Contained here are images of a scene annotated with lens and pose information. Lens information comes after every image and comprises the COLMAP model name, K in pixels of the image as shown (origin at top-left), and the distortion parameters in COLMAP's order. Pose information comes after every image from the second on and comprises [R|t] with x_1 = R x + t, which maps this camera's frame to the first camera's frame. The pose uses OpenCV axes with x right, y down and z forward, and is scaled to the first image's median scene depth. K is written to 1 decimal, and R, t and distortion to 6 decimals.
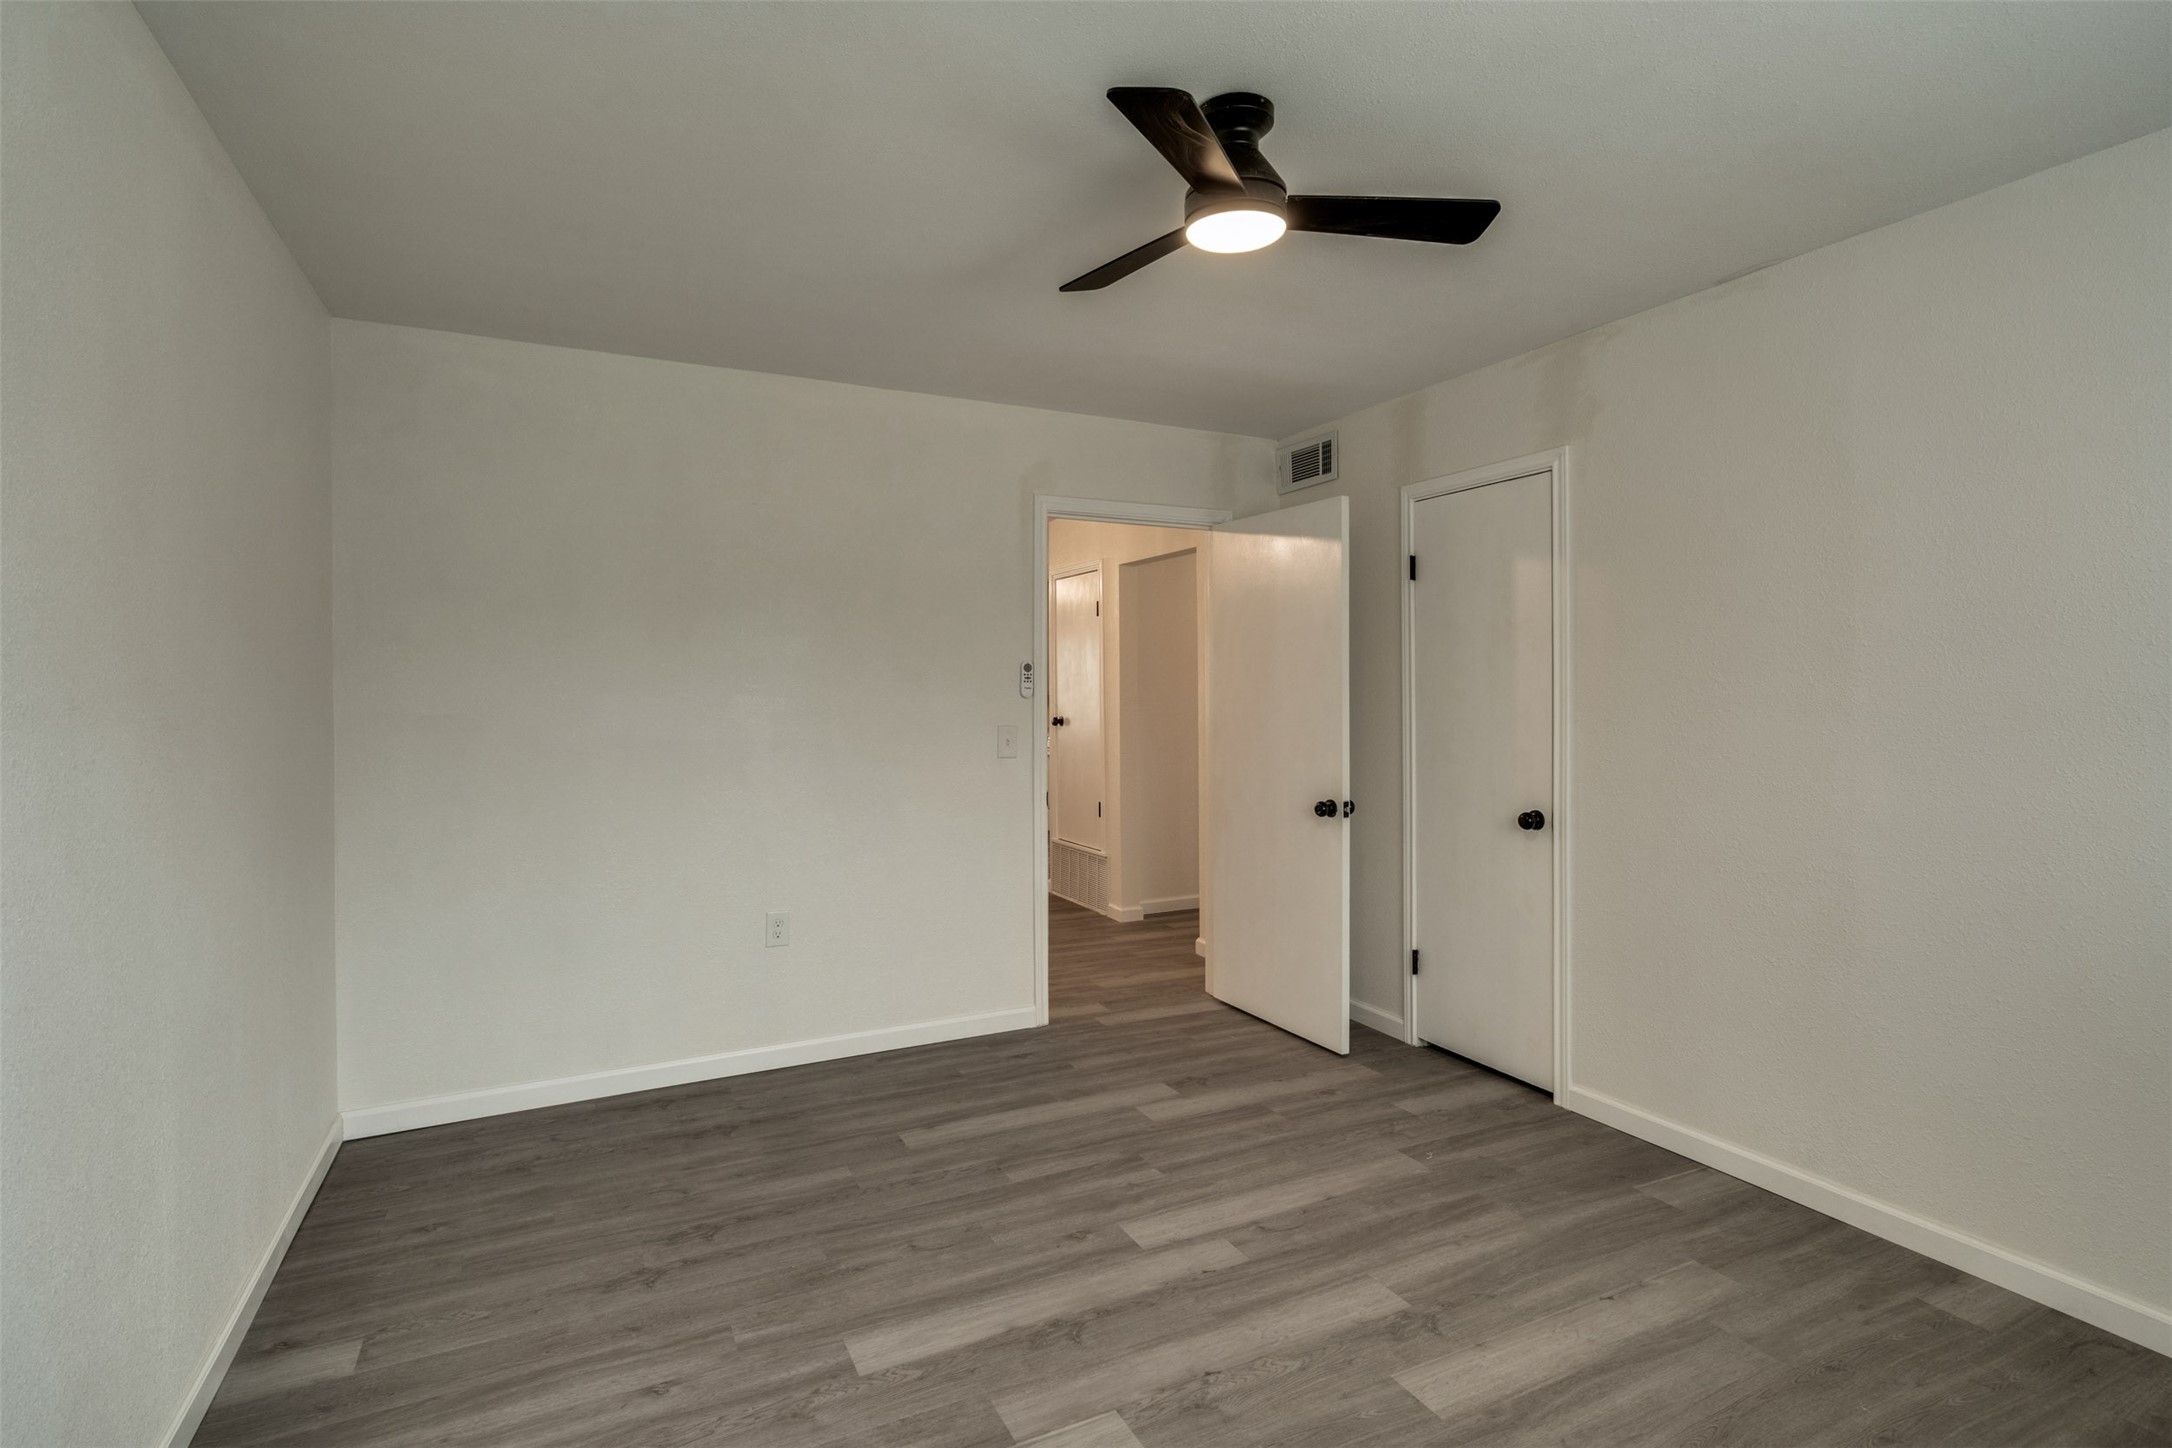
lens RADIAL K [[1044.4, 0, 1089.8], [0, 1044.4, 711.1], [0, 0, 1]] dist [-0.001040, 0.000915]
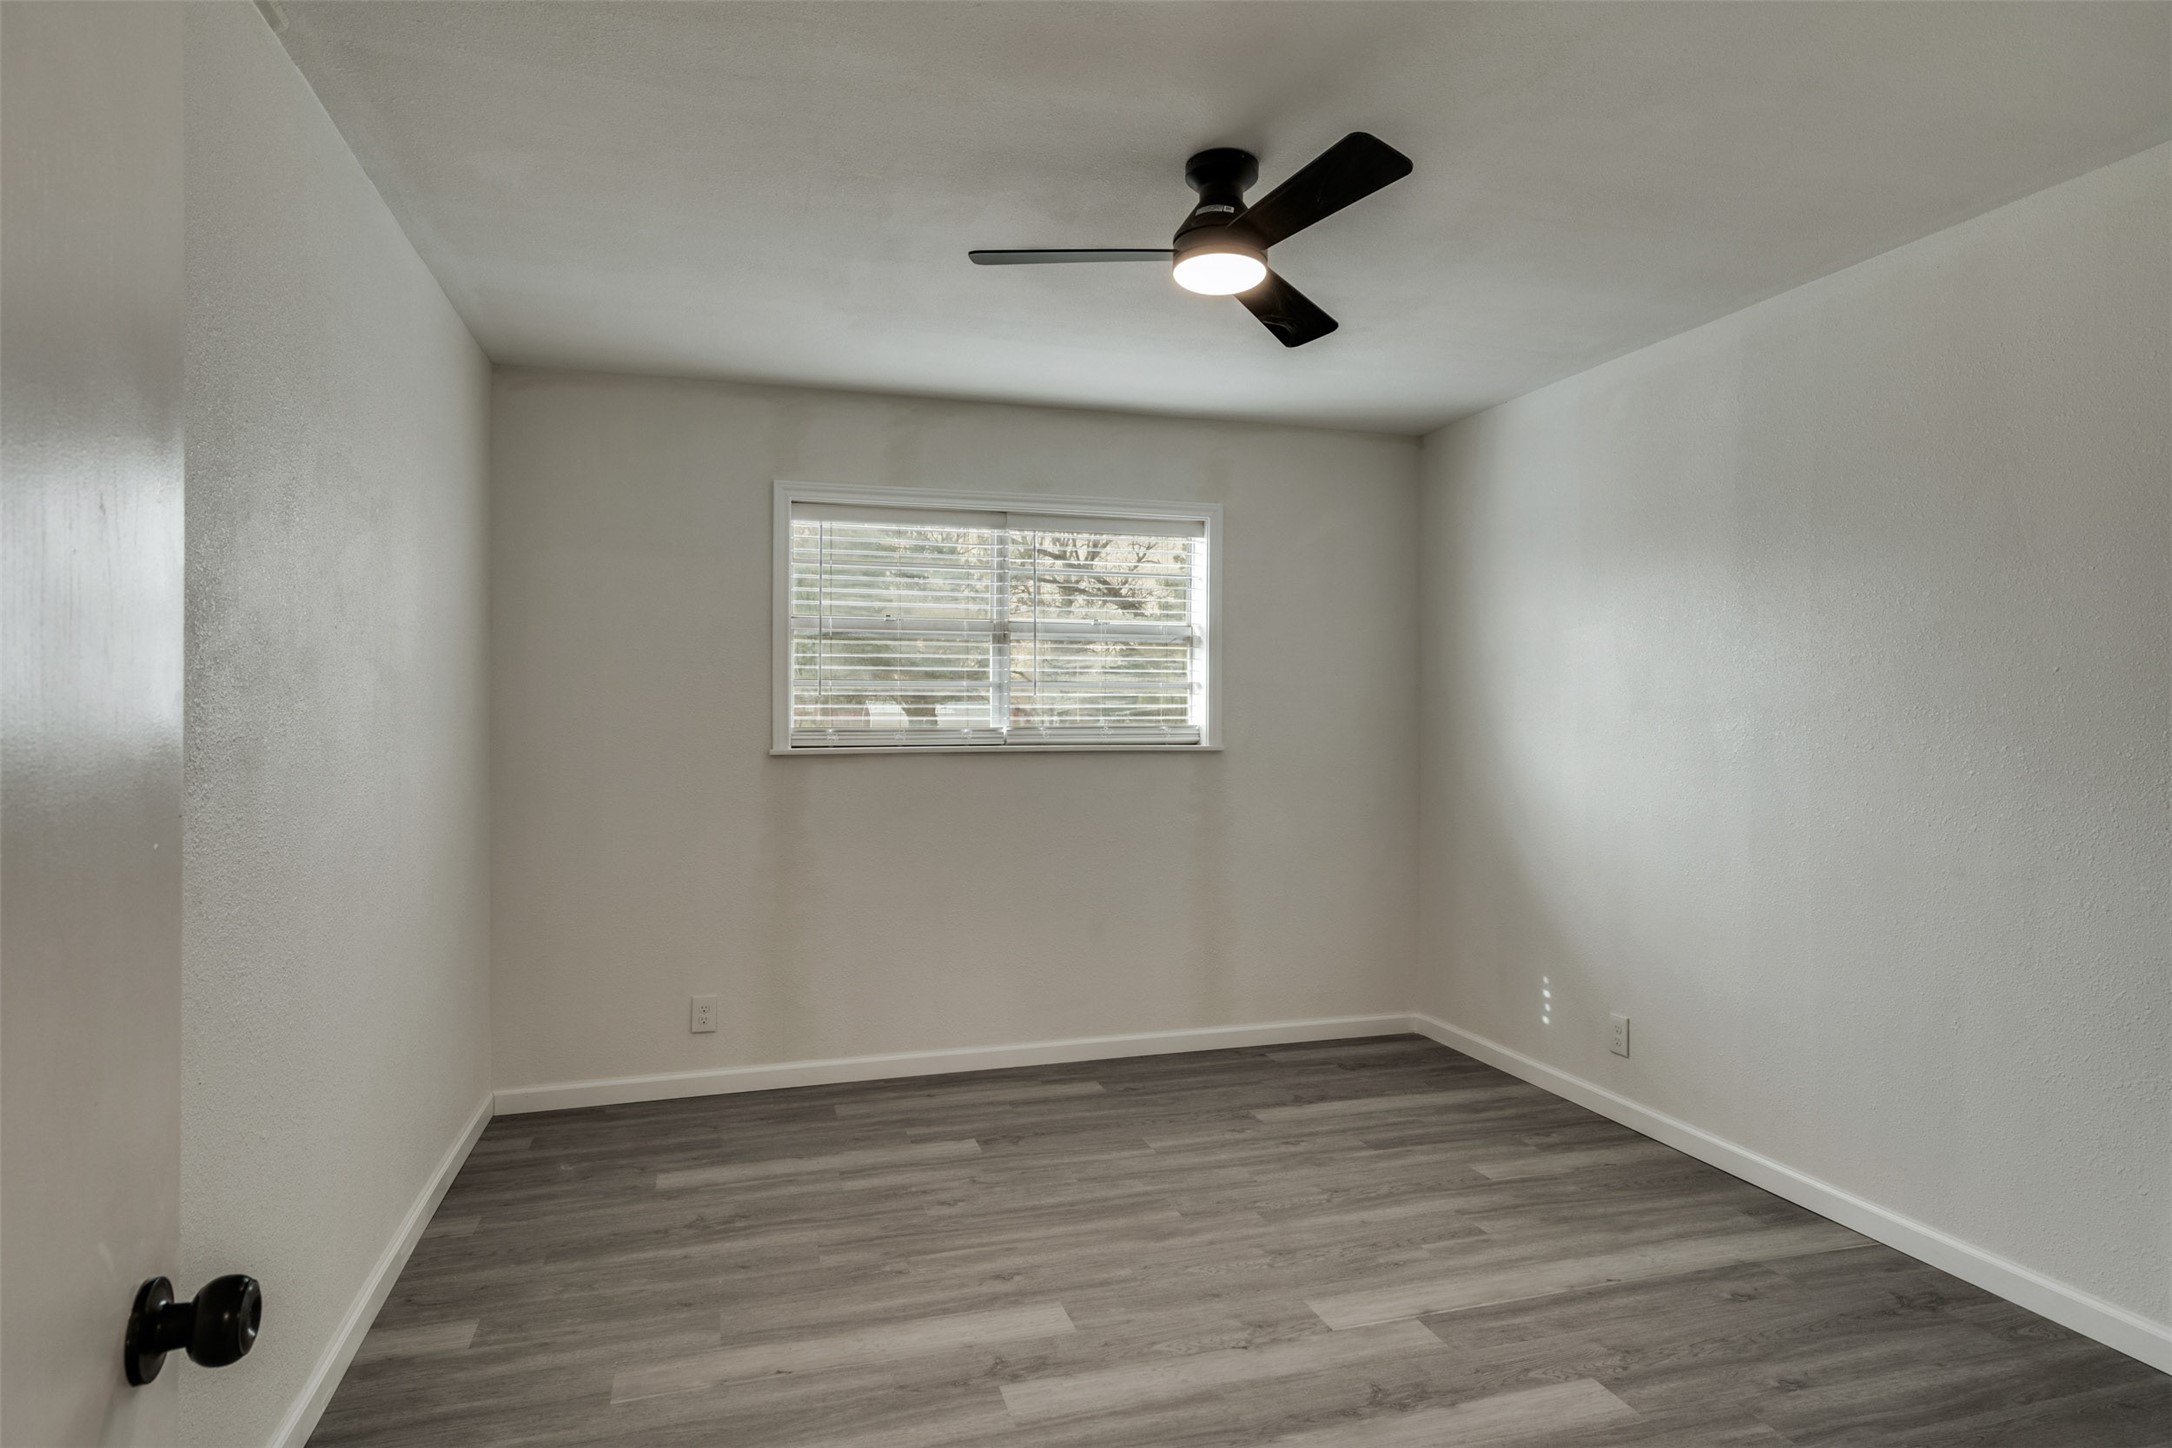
lens RADIAL K [[1044.4, 0, 1089.8], [0, 1044.4, 711.1], [0, 0, 1]] dist [-0.001040, 0.000915]
pose [[-0.981028, 0.003387, 0.193839, 0.056851], [0.005881, 0.999907, 0.012289, -0.027161], [-0.193779, 0.013196, -0.980956, 1.969694]]
